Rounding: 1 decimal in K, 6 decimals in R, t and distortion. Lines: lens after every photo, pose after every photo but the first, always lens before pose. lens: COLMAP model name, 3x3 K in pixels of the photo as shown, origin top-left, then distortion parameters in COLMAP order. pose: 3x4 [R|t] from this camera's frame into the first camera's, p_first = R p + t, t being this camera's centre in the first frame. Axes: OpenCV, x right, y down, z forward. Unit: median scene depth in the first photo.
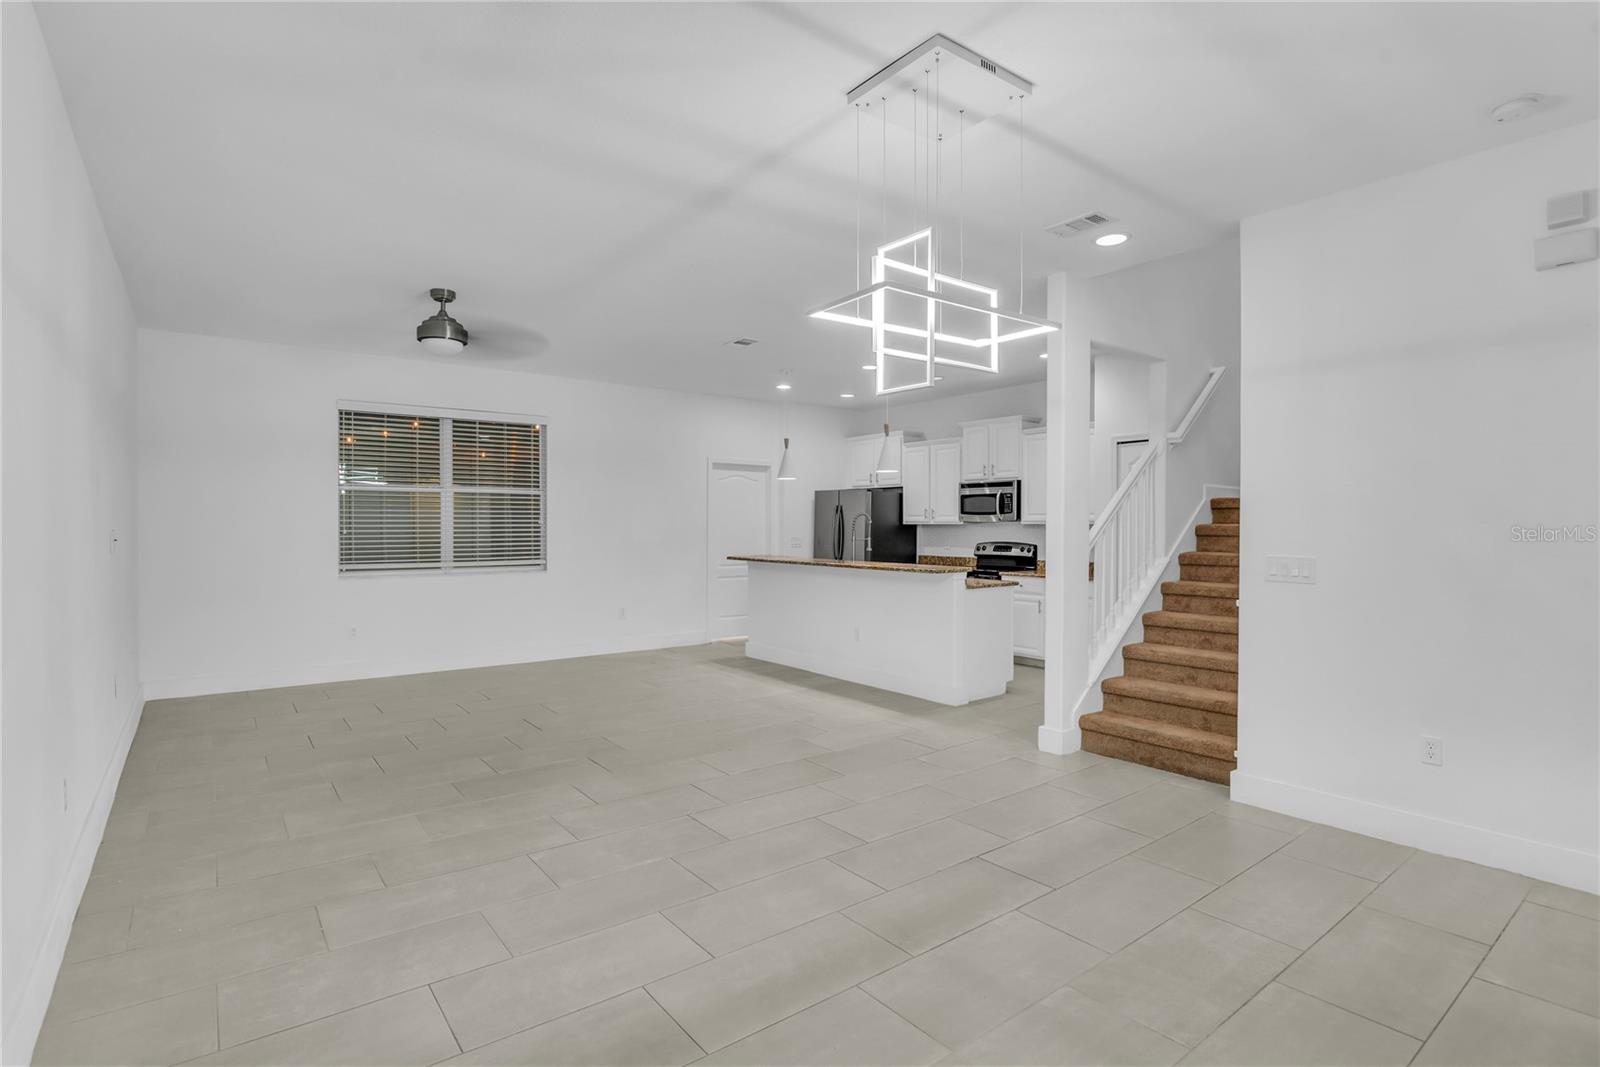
lens RADIAL K [[774.3, 0, 784.0], [0, 774.3, 526.7], [0, 0, 1]] dist [-0.017286, 0.001876]
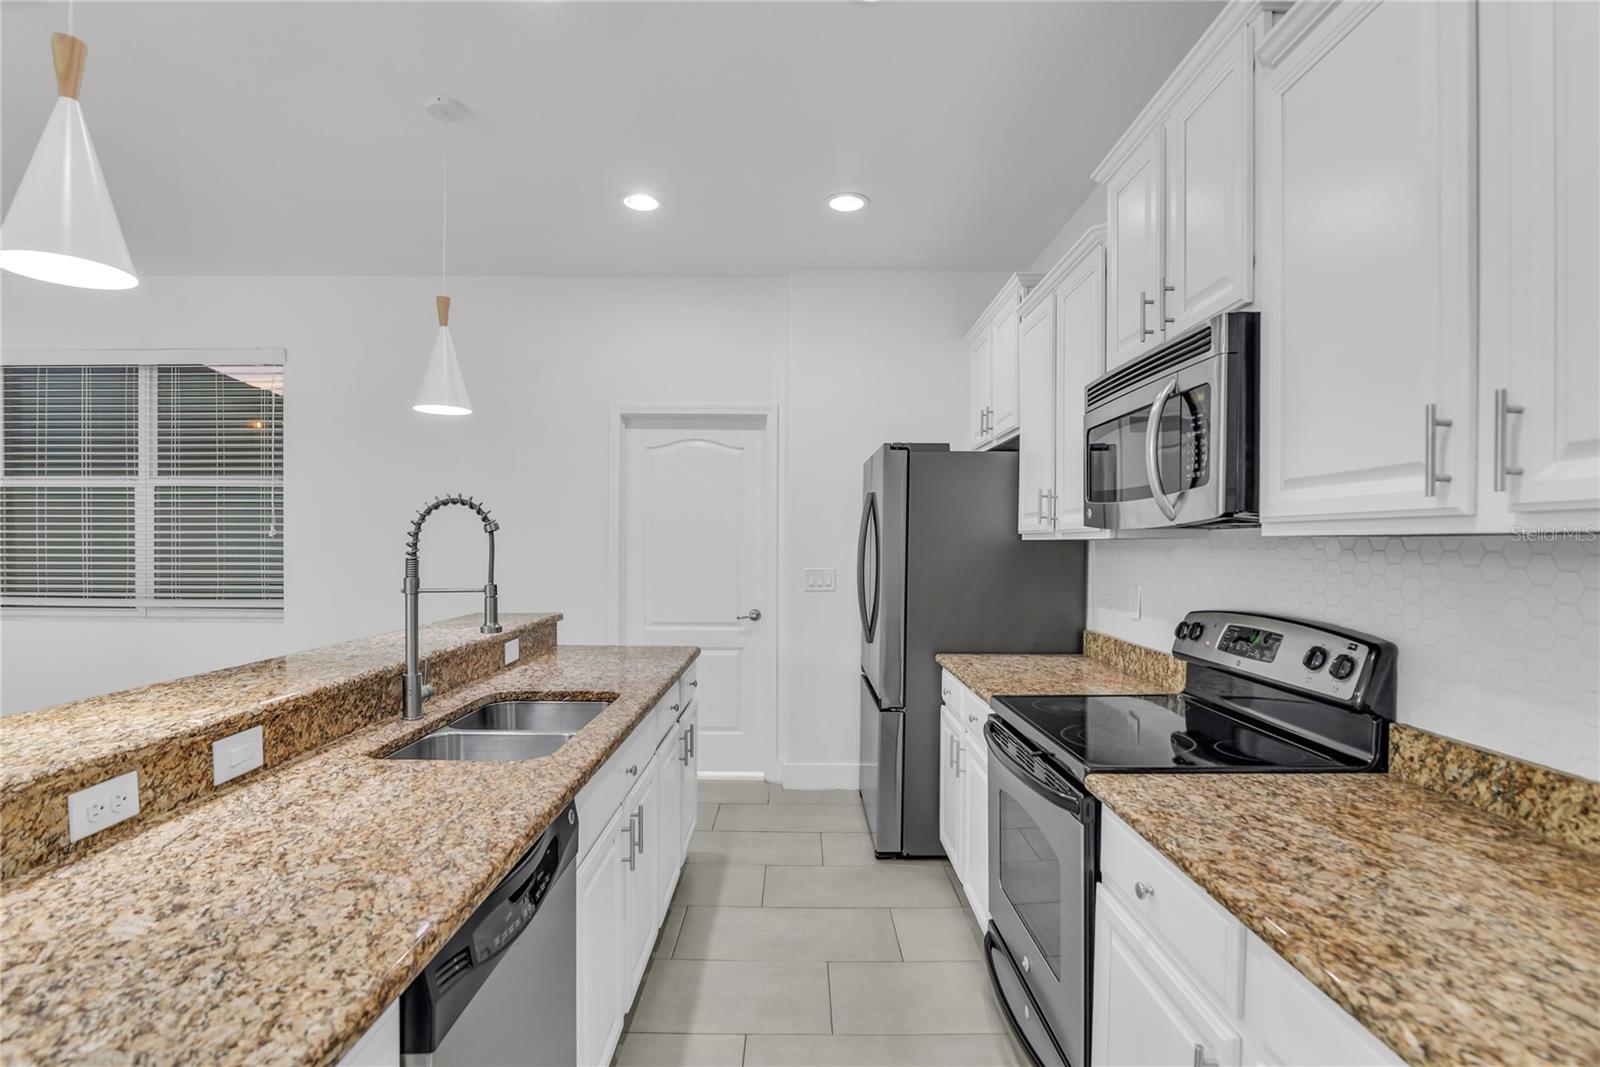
lens RADIAL K [[774.3, 0, 799.1], [0, 774.3, 545.2], [0, 0, 1]] dist [-0.017286, 0.001876]
pose [[0.804310, 0.004365, -0.594195, 0.321679], [-0.007333, 0.999970, -0.002579, 0.000524], [0.594165, 0.006432, 0.804317, 0.754323]]
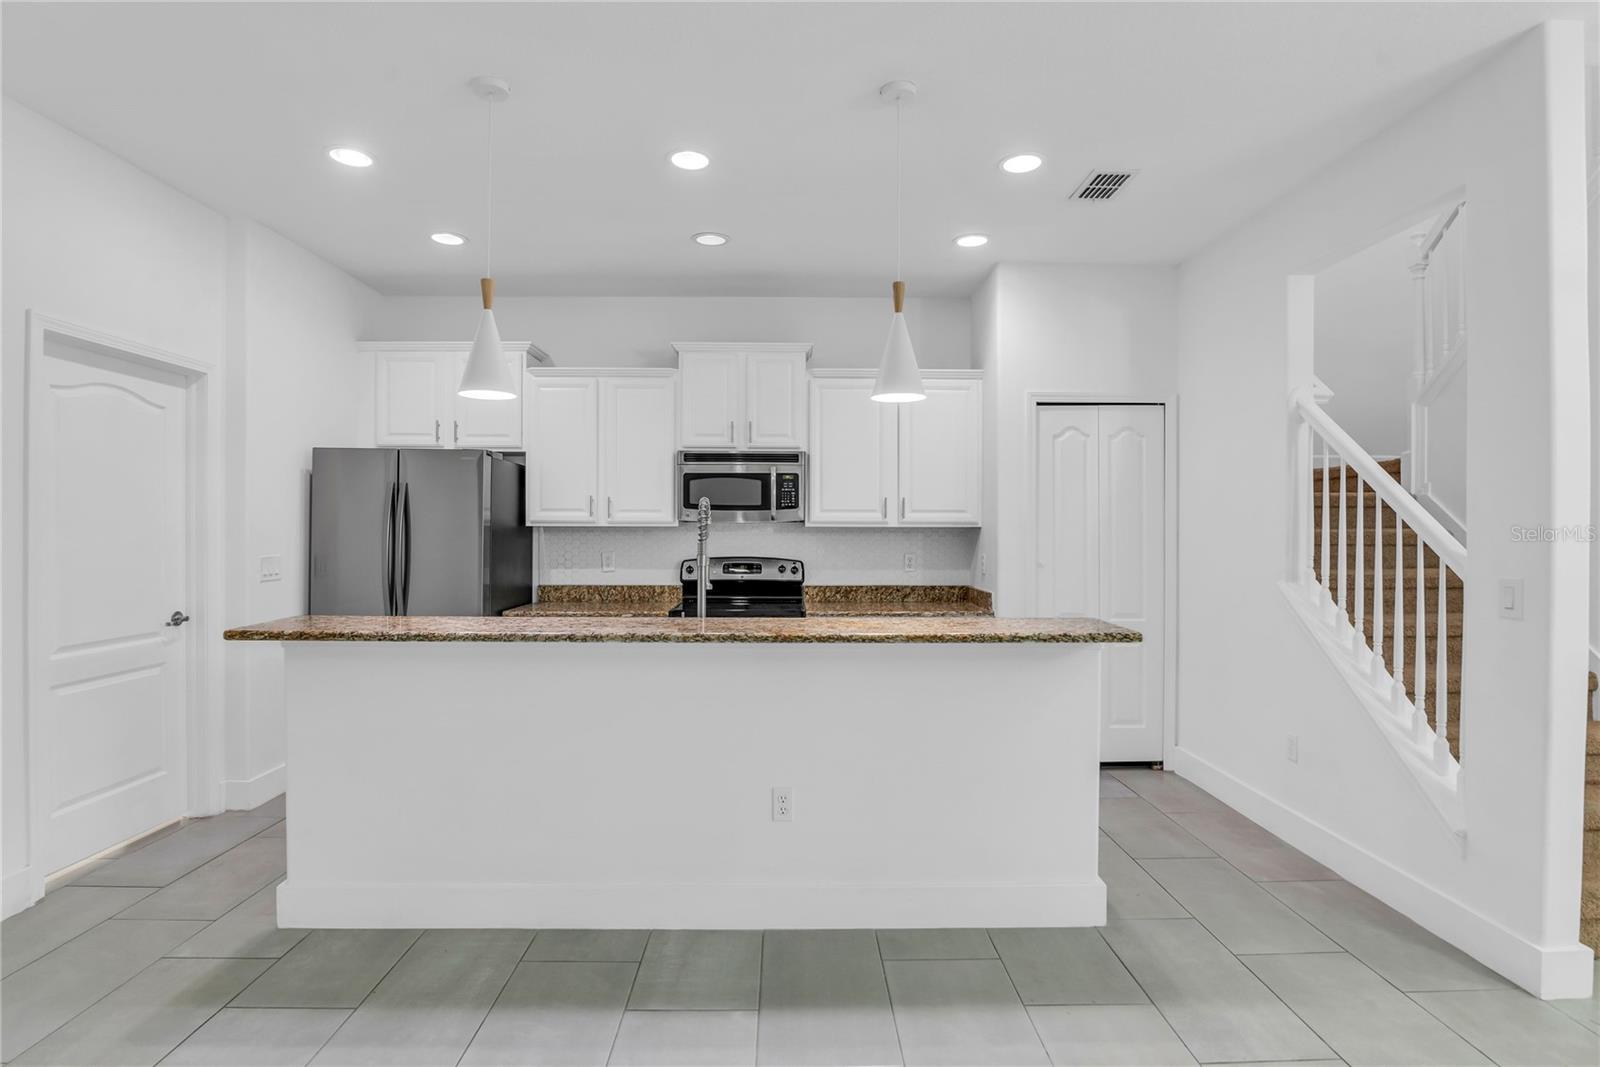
lens RADIAL K [[808.8, 0, 804.2], [0, 808.8, 533.7], [0, 0, 1]] dist [-0.025568, -0.003100]
pose [[0.579909, -0.005503, 0.814663, -0.194958], [0.000487, 0.999979, 0.006409, -0.002001], [-0.814681, -0.003320, 0.579899, 0.626736]]
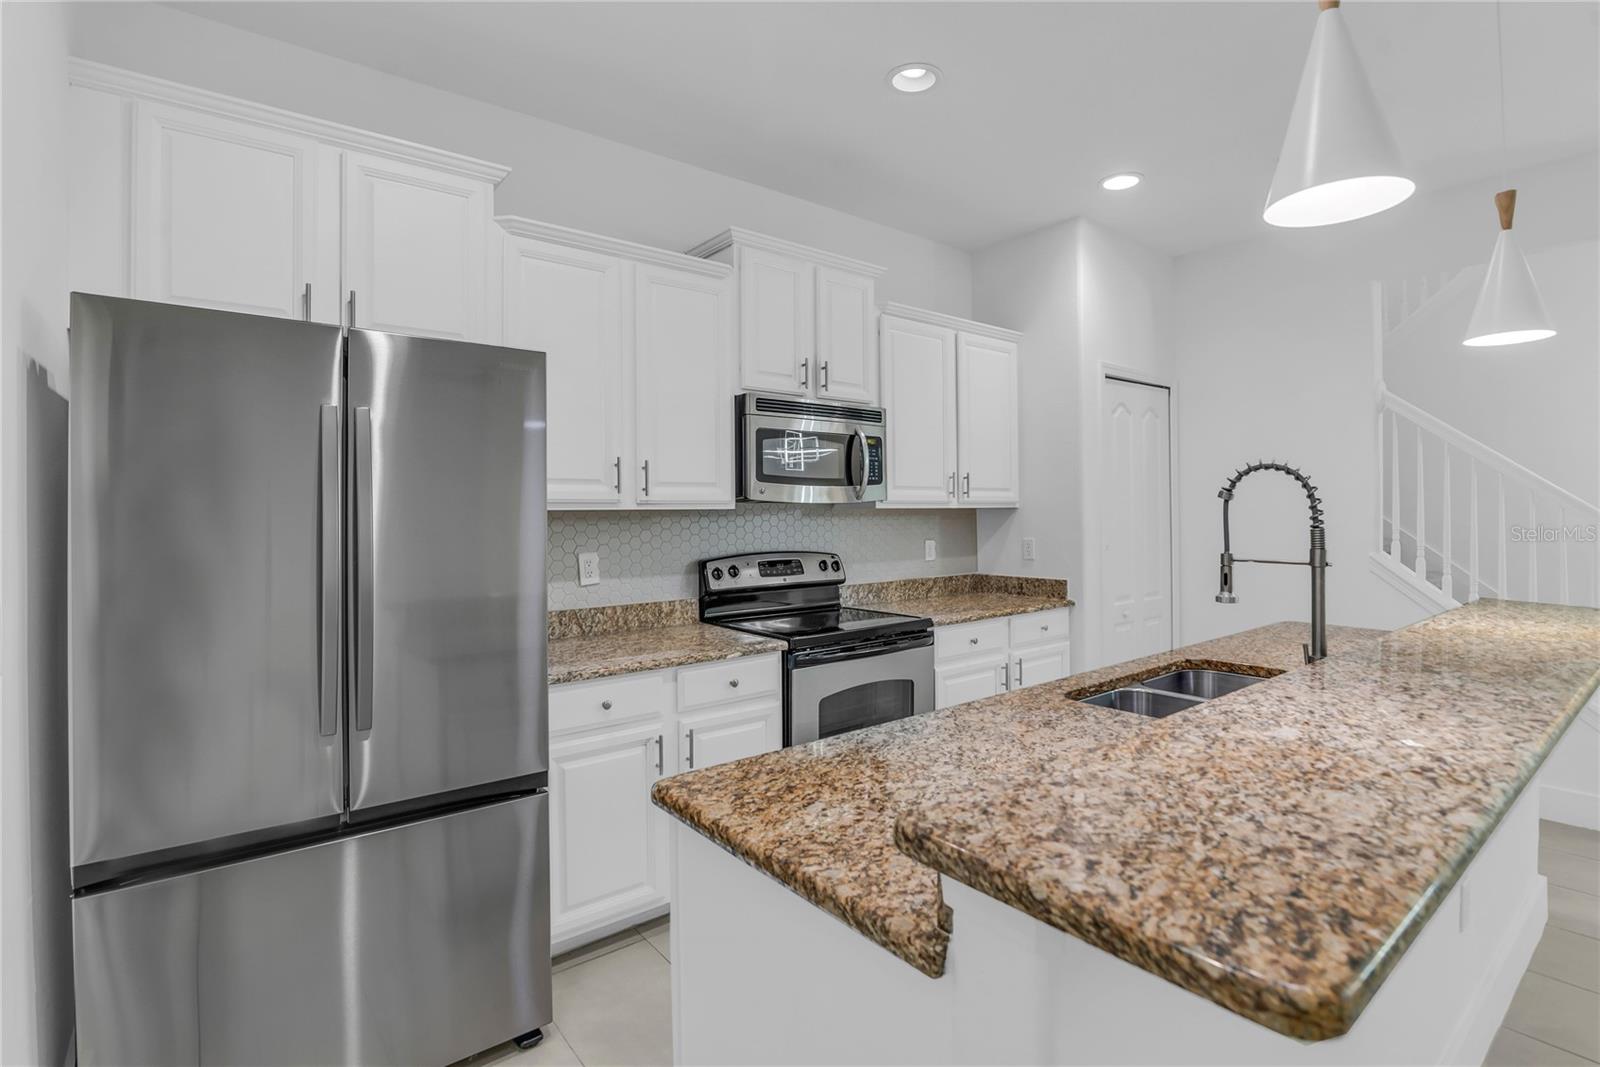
lens RADIAL K [[757.4, 0, 800.7], [0, 757.4, 518.3], [0, 0, 1]] dist [-0.026962, 0.002019]
pose [[-0.027308, -0.010149, 0.999576, -0.129407], [0.010044, 0.999895, 0.010427, -0.002721], [-0.999577, 0.010325, -0.027203, 1.033020]]
